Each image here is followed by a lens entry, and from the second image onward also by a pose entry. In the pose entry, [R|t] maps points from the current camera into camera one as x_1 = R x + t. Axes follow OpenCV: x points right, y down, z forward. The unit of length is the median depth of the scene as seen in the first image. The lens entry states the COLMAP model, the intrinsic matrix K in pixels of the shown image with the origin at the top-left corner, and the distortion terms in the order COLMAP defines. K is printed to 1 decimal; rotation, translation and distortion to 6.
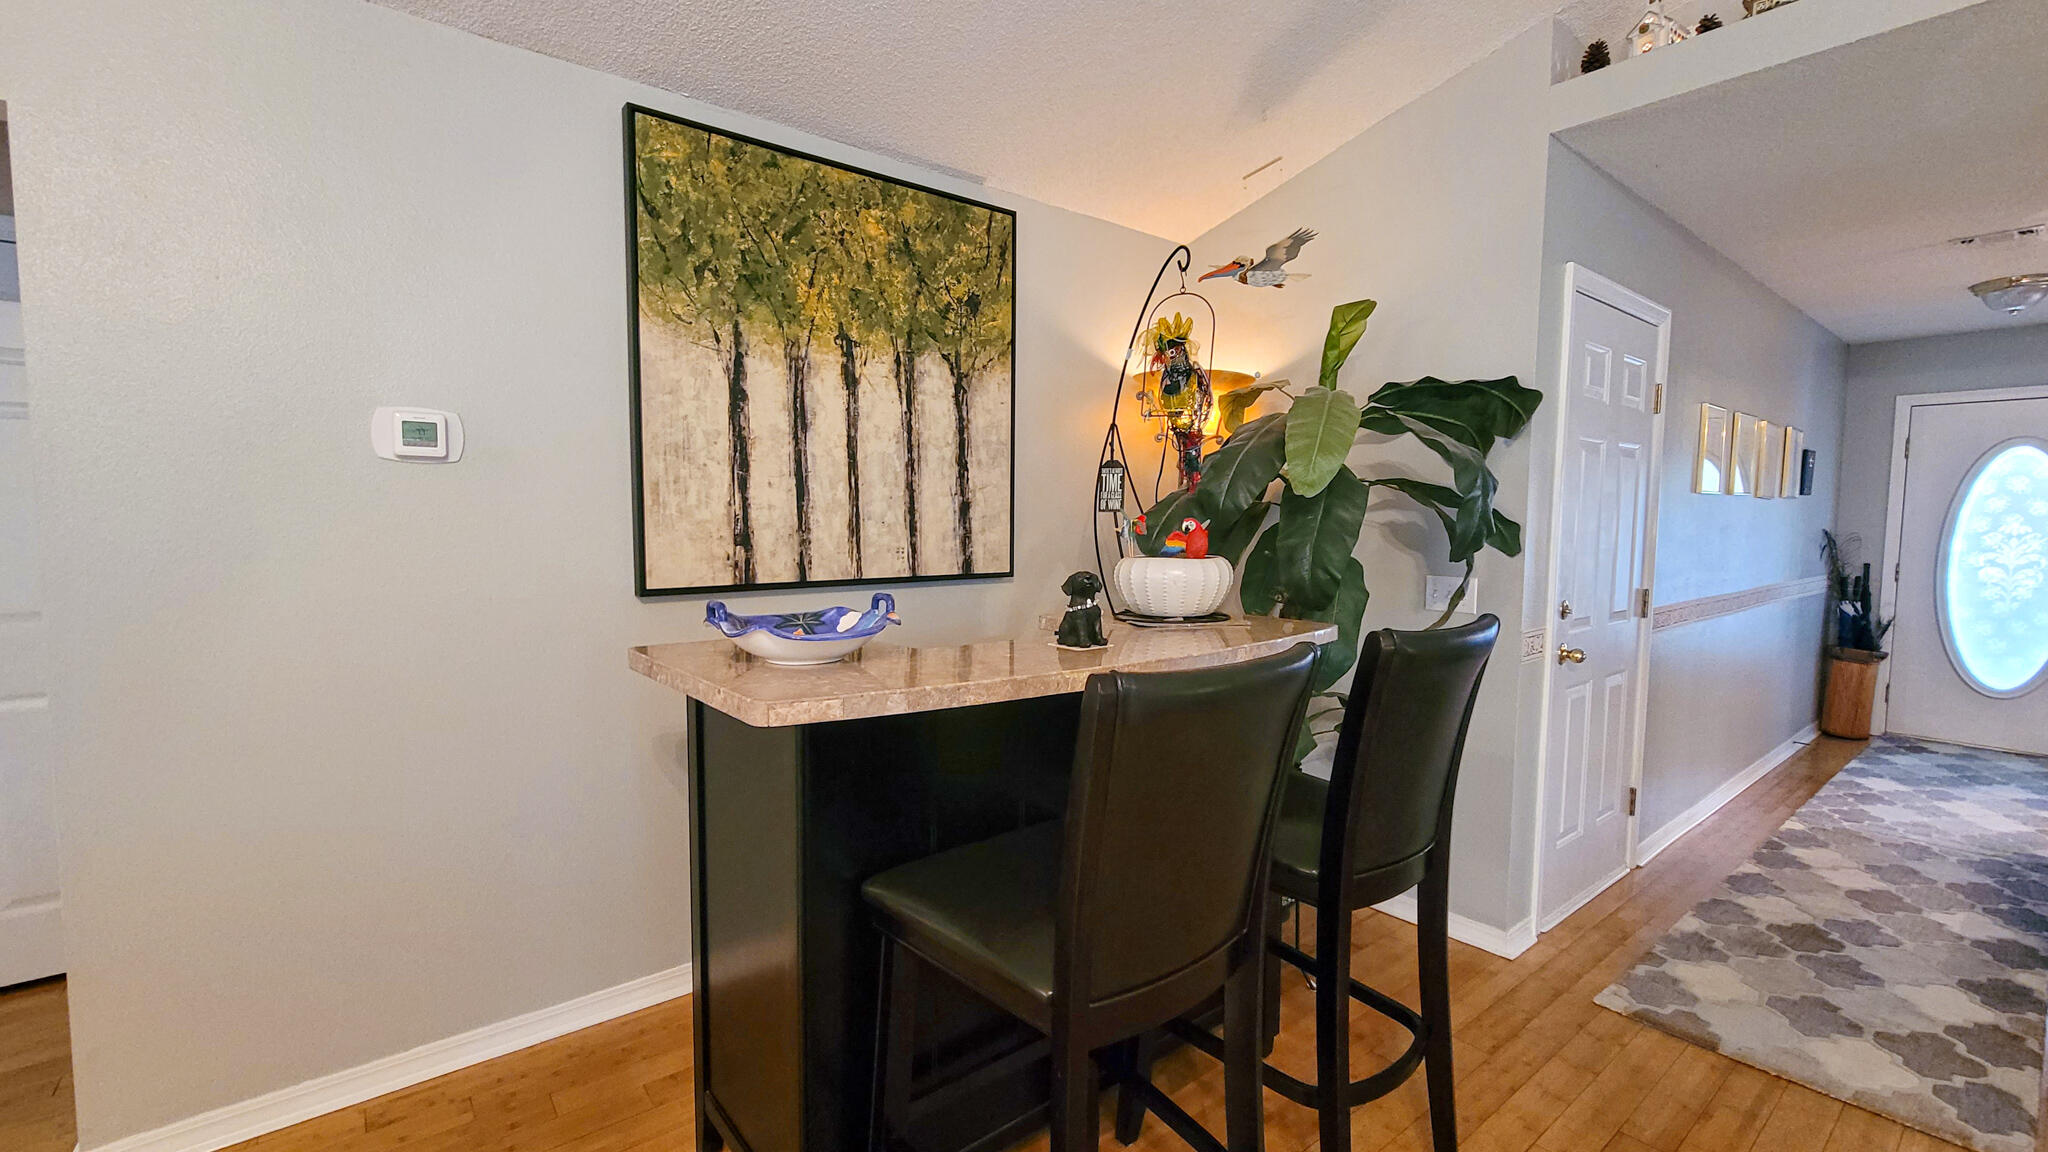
lens RADIAL K [[855.7, 0, 1017.6], [0, 855.7, 579.6], [0, 0, 1]] dist [-0.000401, -0.000625]
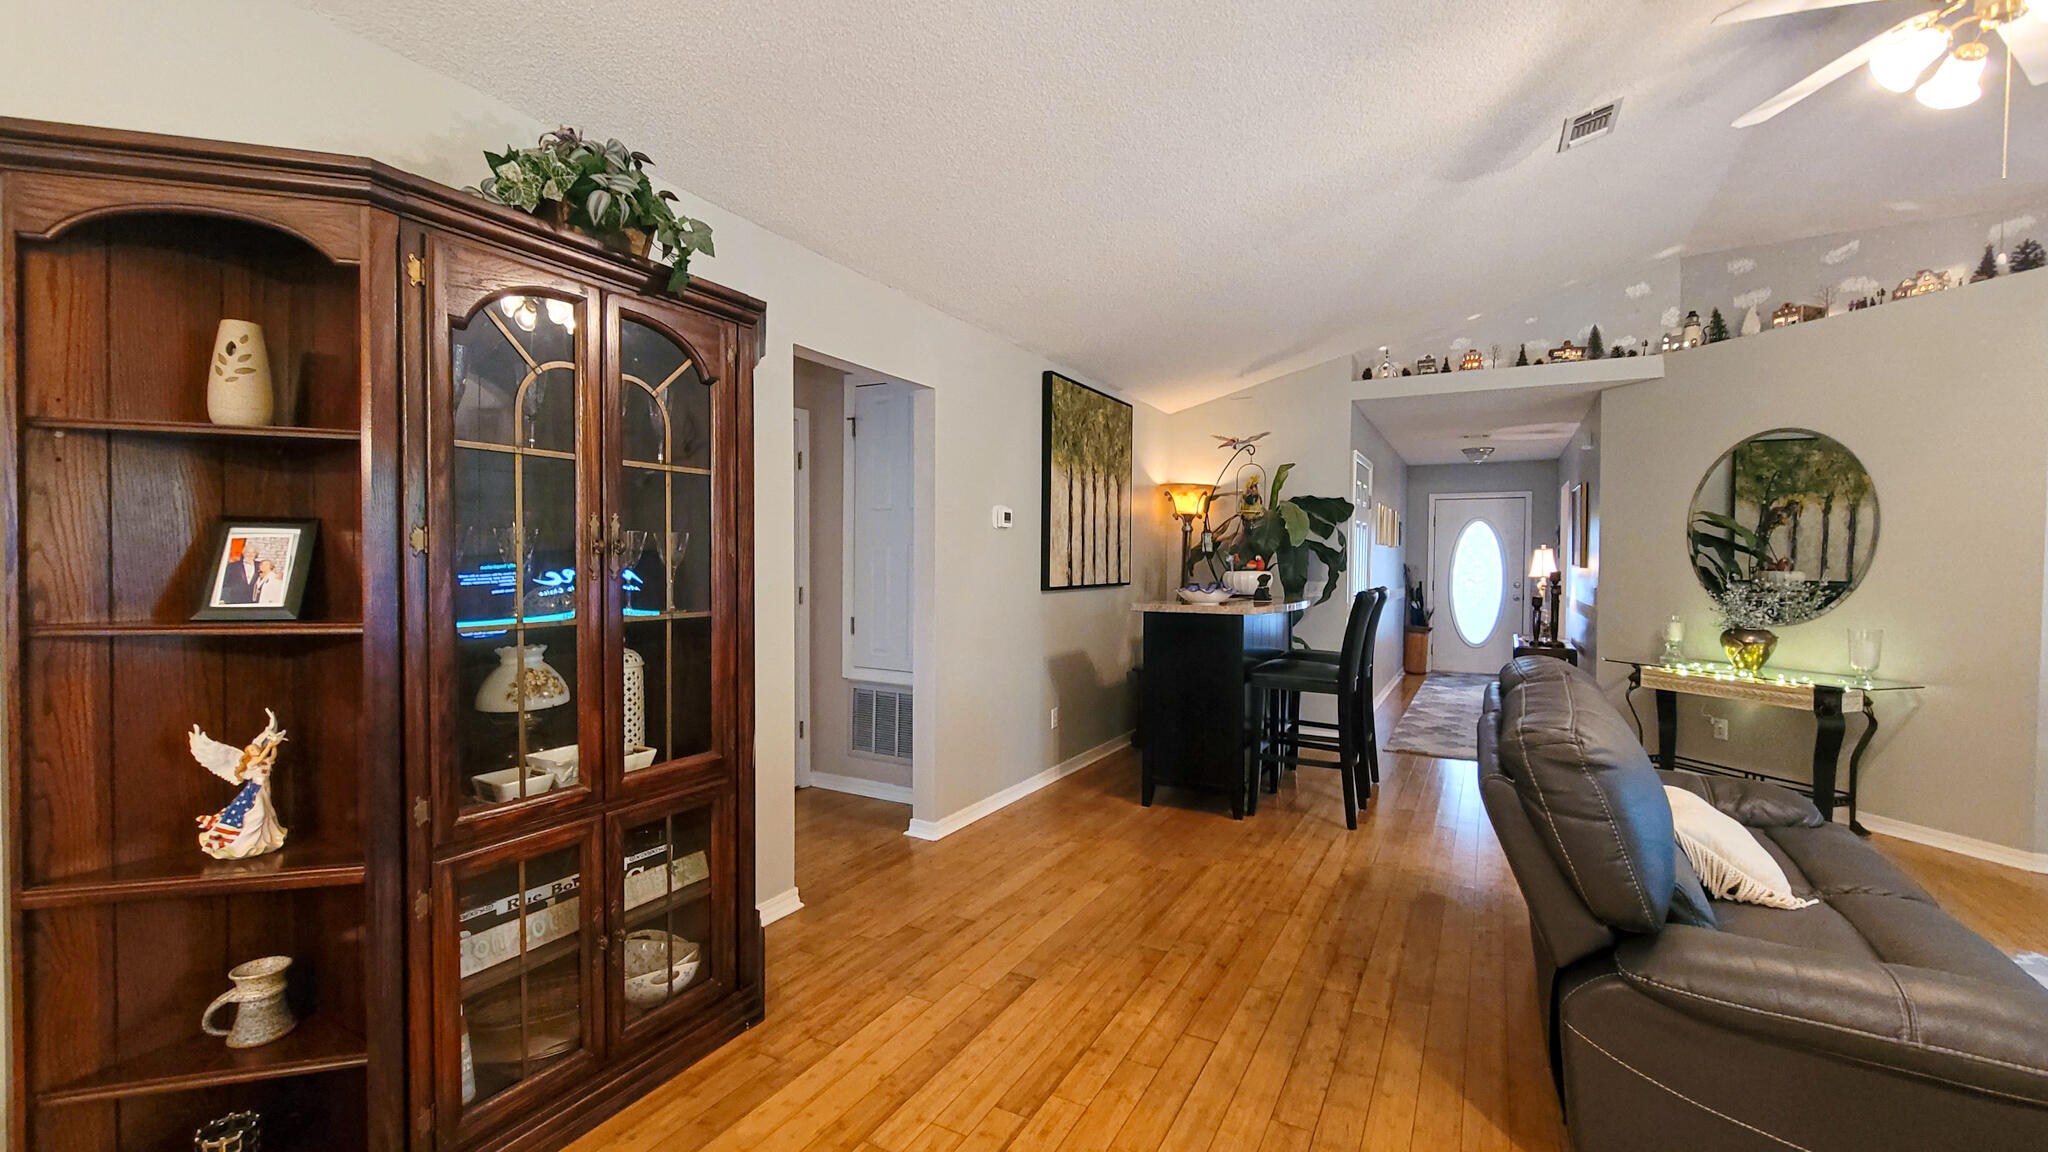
lens RADIAL K [[855.7, 0, 1017.6], [0, 855.7, 579.6], [0, 0, 1]] dist [-0.000401, -0.000625]
pose [[0.922915, -0.007757, 0.384927, -1.144607], [0.025647, 0.998815, -0.041363, 0.068061], [-0.384150, 0.048047, 0.922020, -0.826168]]
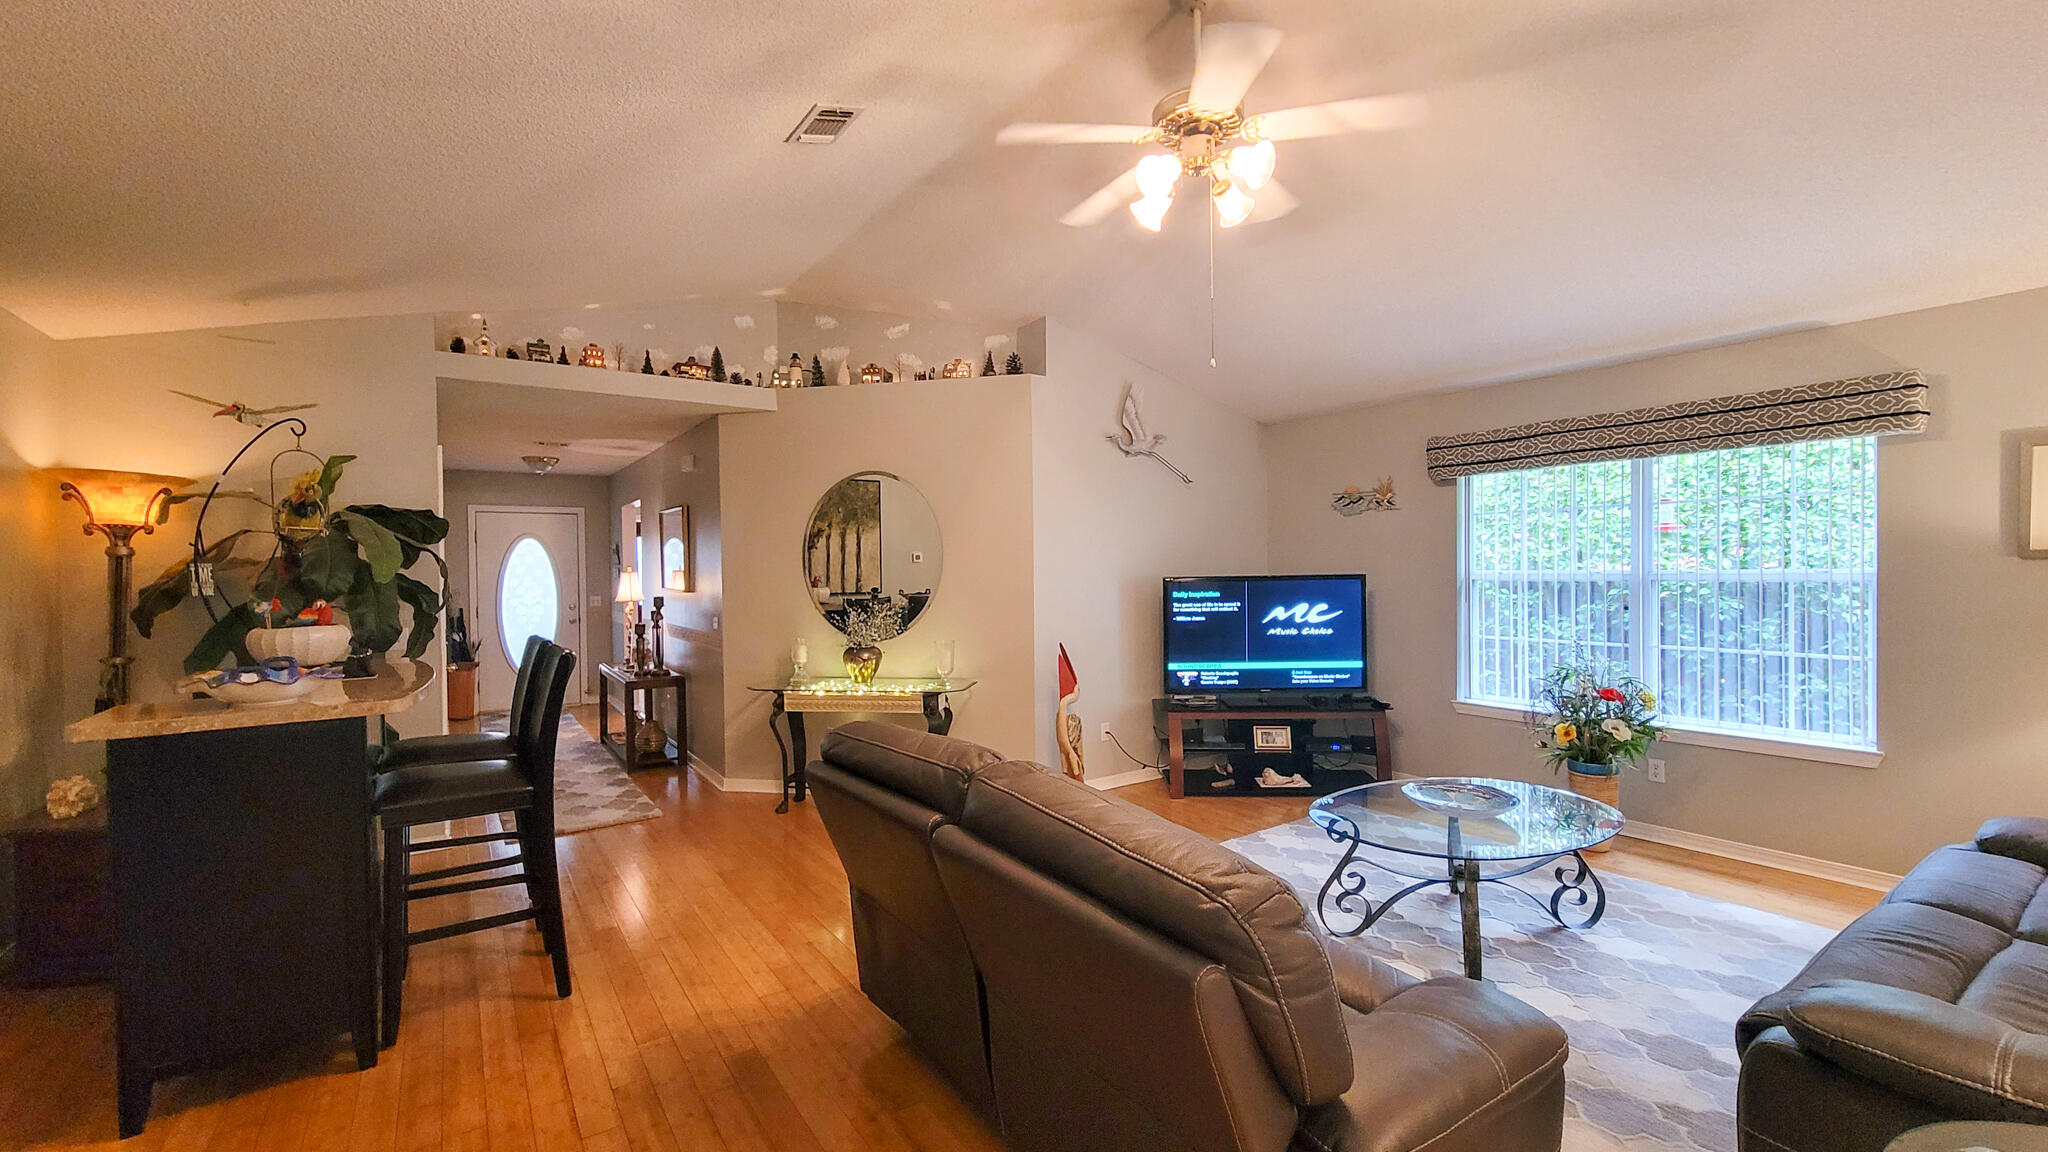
lens RADIAL K [[840.7, 0, 1016.1], [0, 840.7, 578.6], [0, 0, 1]] dist [-0.000380, -0.000170]
pose [[0.071701, -0.021777, 0.997188, -0.994725], [0.084709, 0.996283, 0.015667, -0.022019], [-0.993823, 0.083347, 0.073280, -0.286936]]
